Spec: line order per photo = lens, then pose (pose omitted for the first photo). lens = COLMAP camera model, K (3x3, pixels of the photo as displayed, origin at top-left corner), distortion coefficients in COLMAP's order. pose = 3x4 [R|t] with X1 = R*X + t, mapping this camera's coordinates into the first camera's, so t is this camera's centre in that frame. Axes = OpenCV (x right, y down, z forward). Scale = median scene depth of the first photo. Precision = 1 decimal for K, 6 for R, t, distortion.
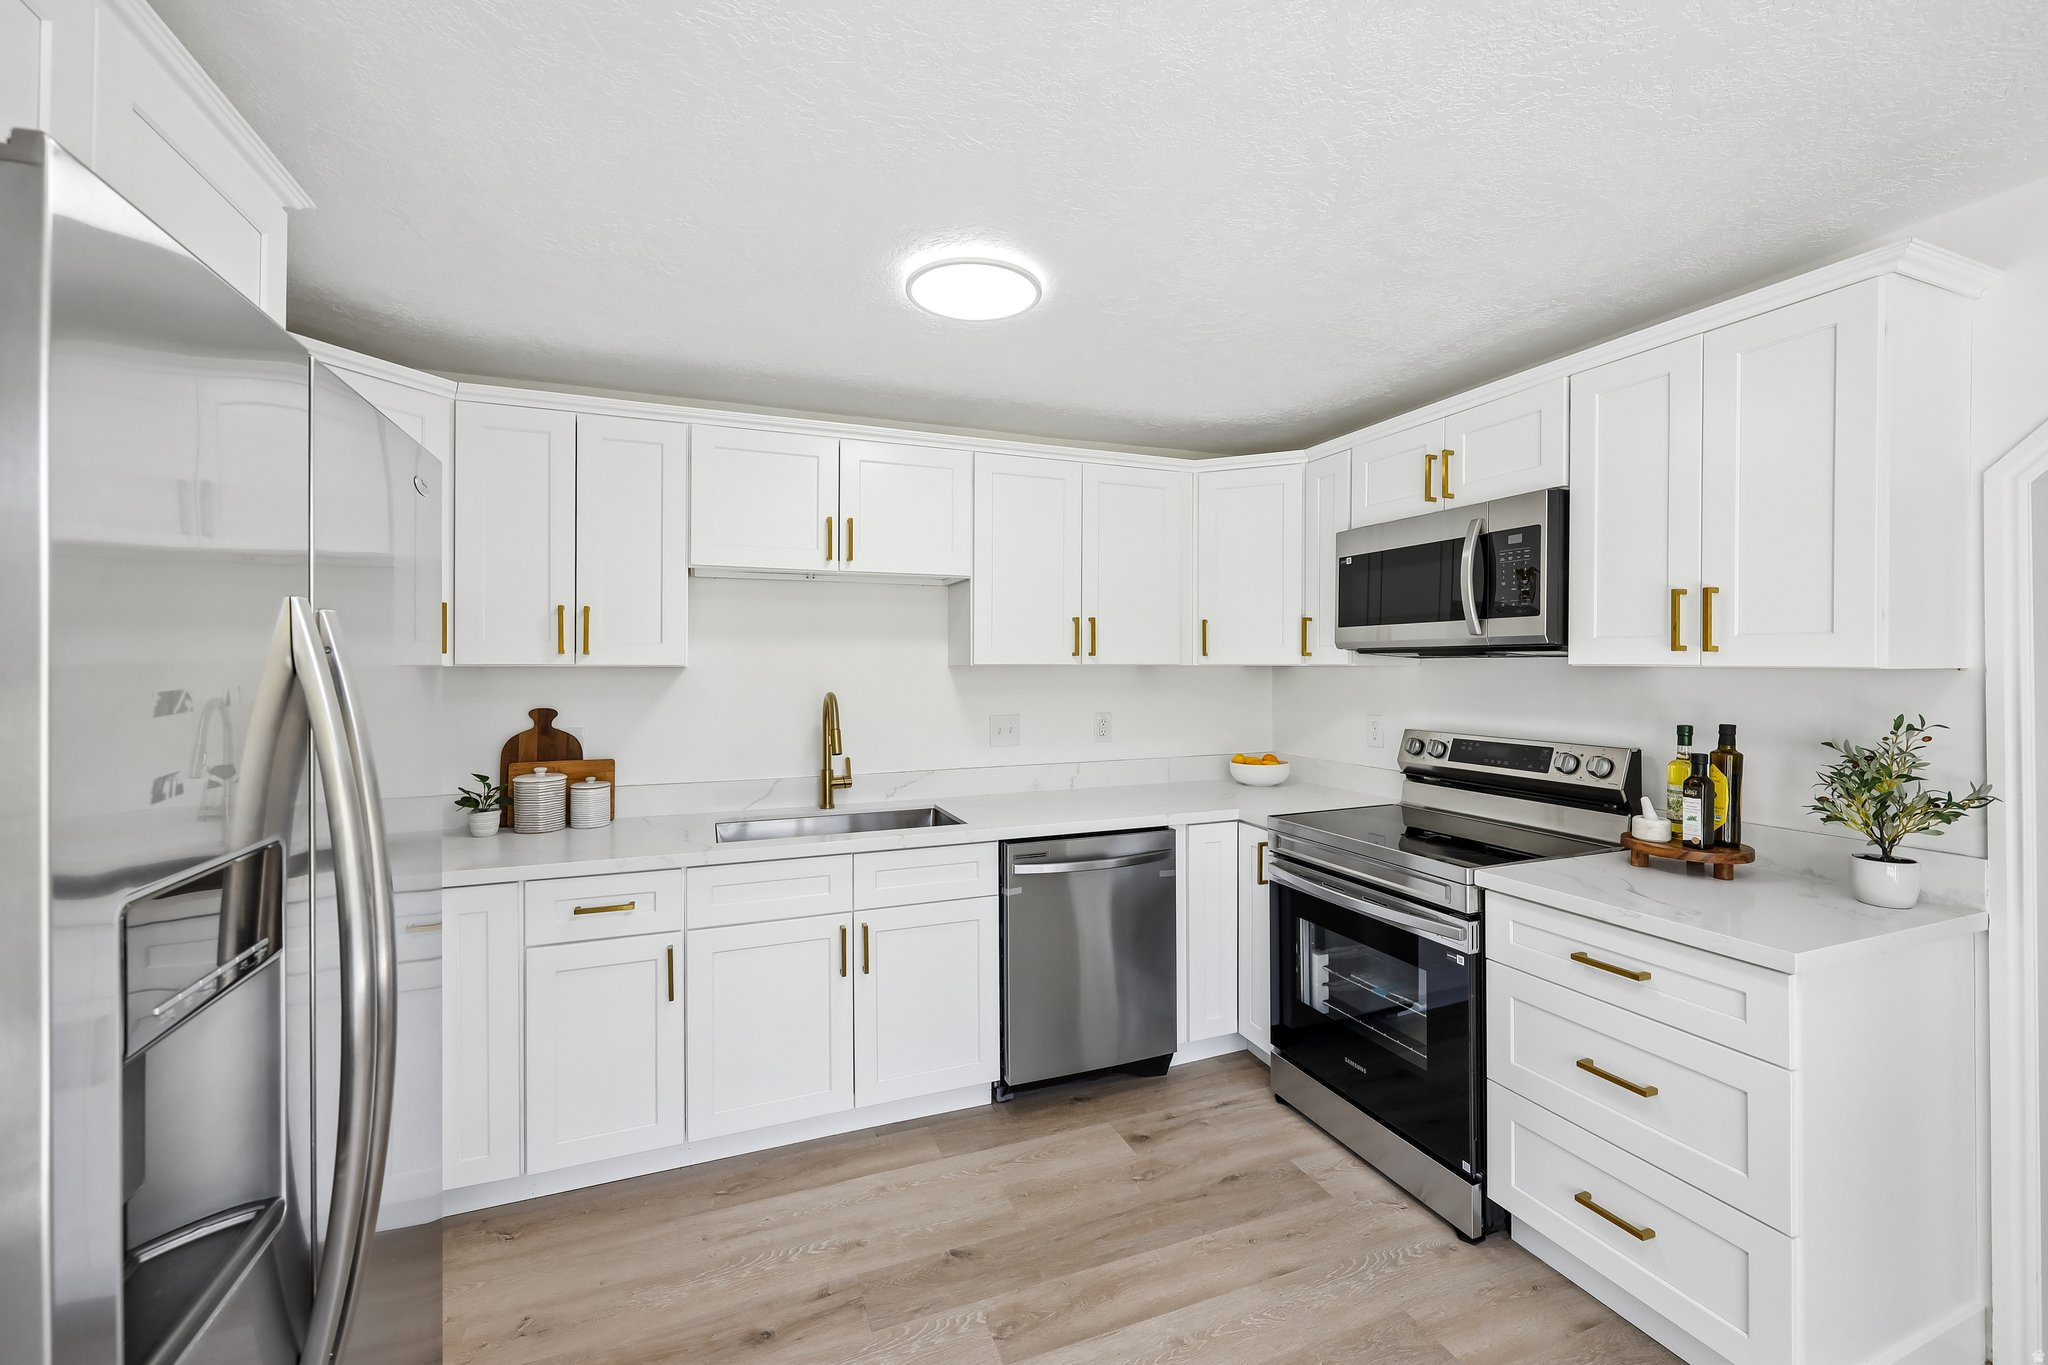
lens RADIAL K [[832.3, 0, 1030.6], [0, 832.3, 672.2], [0, 0, 1]] dist [0.000706, -0.000331]
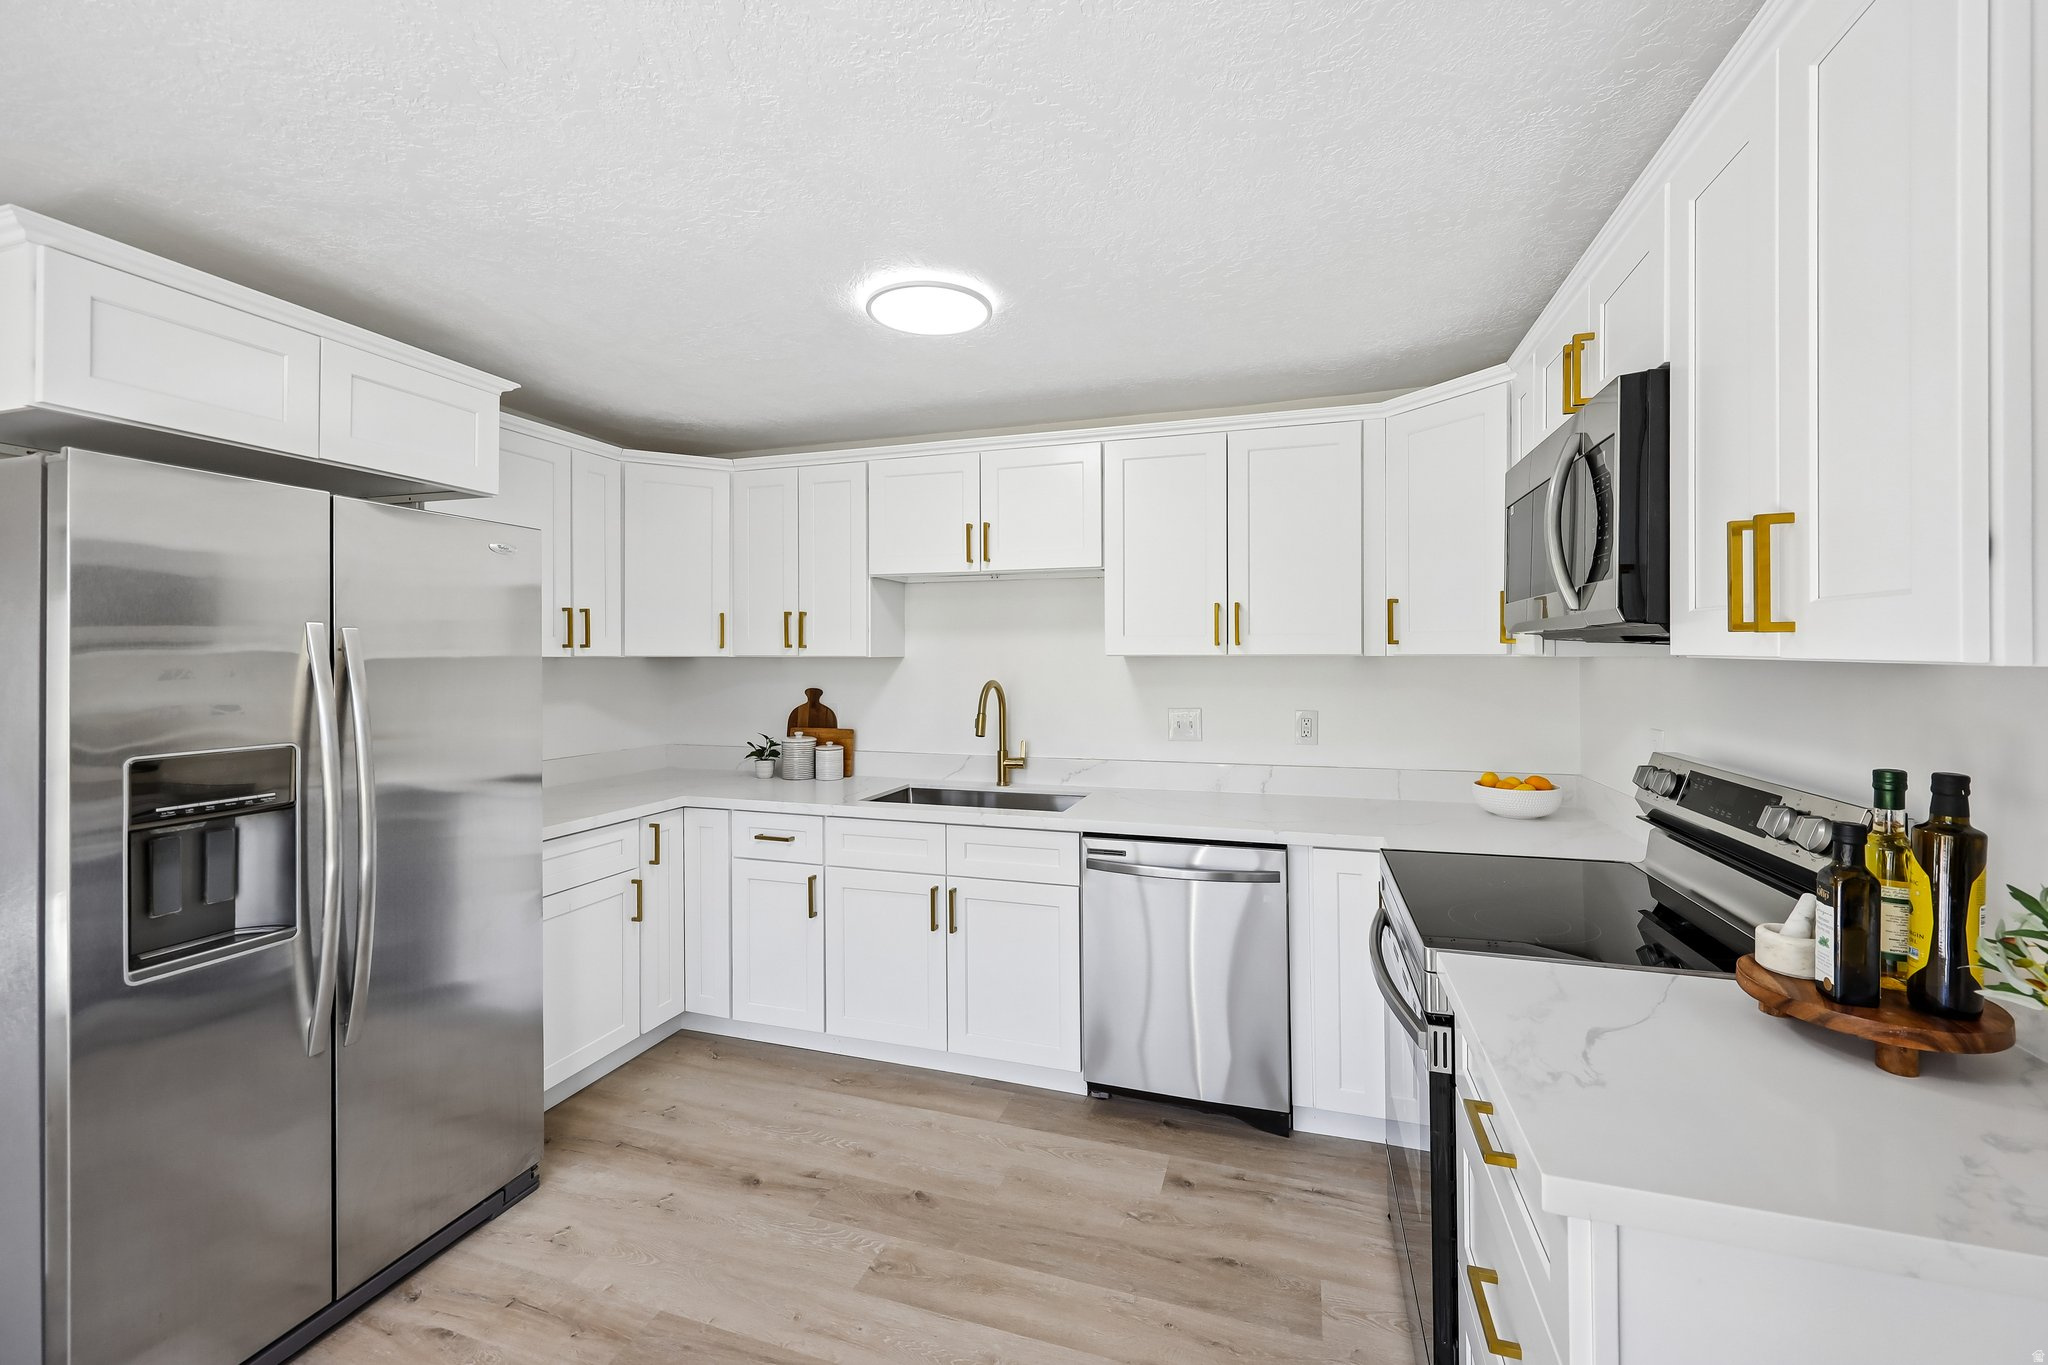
lens RADIAL K [[832.3, 0, 1024.2], [0, 832.3, 663.6], [0, 0, 1]] dist [0.000706, -0.000331]
pose [[0.770626, 0.006090, -0.637259, 0.607107], [-0.005968, 0.999979, 0.002339, -0.001467], [0.637260, 0.002000, 0.770646, 0.210269]]
